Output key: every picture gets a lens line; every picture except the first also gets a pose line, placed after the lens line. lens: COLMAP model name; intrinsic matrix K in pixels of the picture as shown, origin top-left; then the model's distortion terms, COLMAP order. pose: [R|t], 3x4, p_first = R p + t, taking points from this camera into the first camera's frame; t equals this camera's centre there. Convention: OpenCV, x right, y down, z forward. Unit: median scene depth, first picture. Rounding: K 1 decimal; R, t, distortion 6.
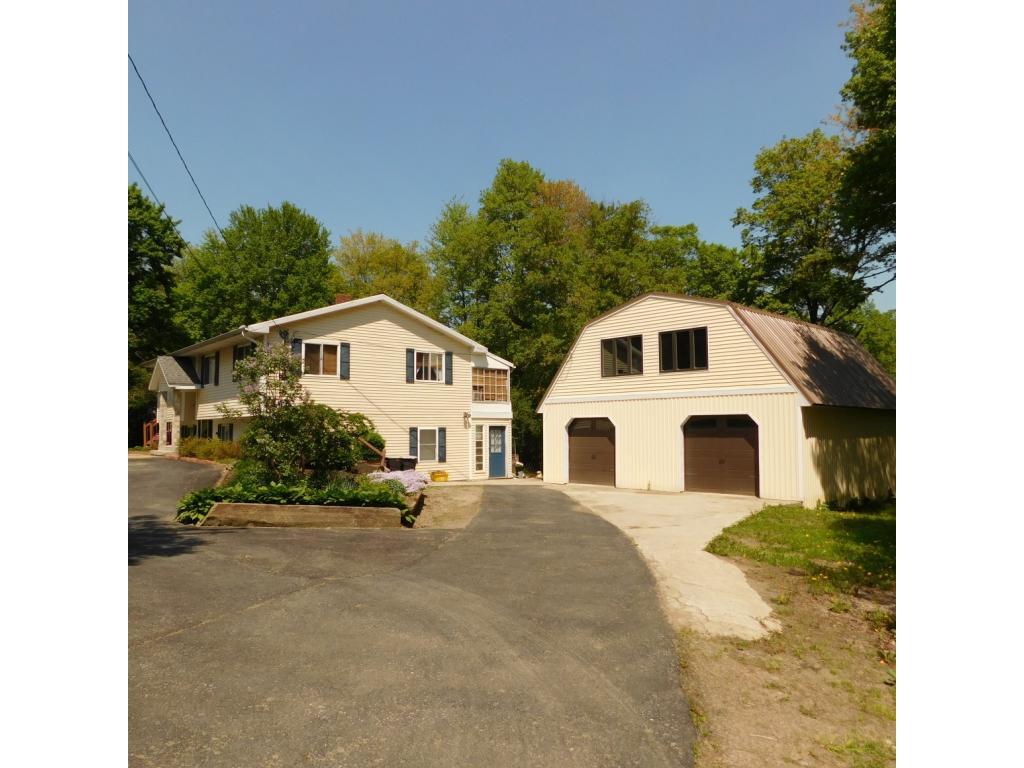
lens RADIAL K [[684.7, 0, 517.8], [0, 684.7, 385.0], [0, 0, 1]] dist [-0.056541, 0.049786]
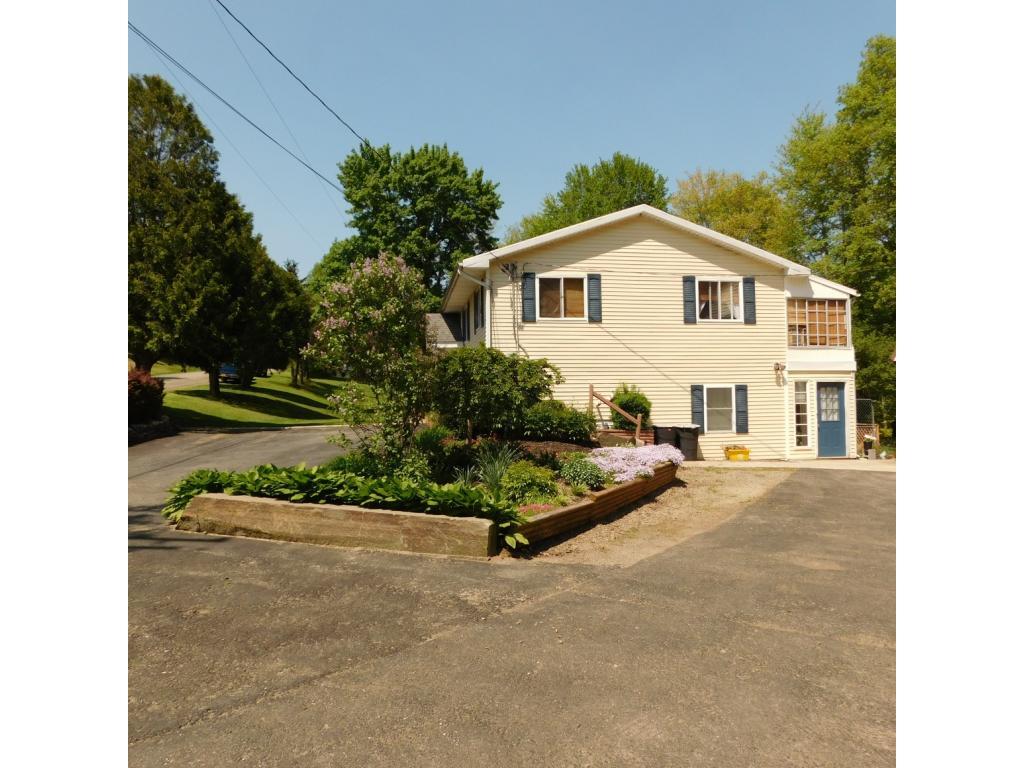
lens RADIAL K [[684.7, 0, 517.8], [0, 684.7, 385.0], [0, 0, 1]] dist [-0.056541, 0.049786]
pose [[0.852789, -0.017136, -0.521975, 0.059433], [0.041472, 0.998527, 0.034975, 0.027042], [0.520607, -0.051474, 0.852244, 0.267425]]
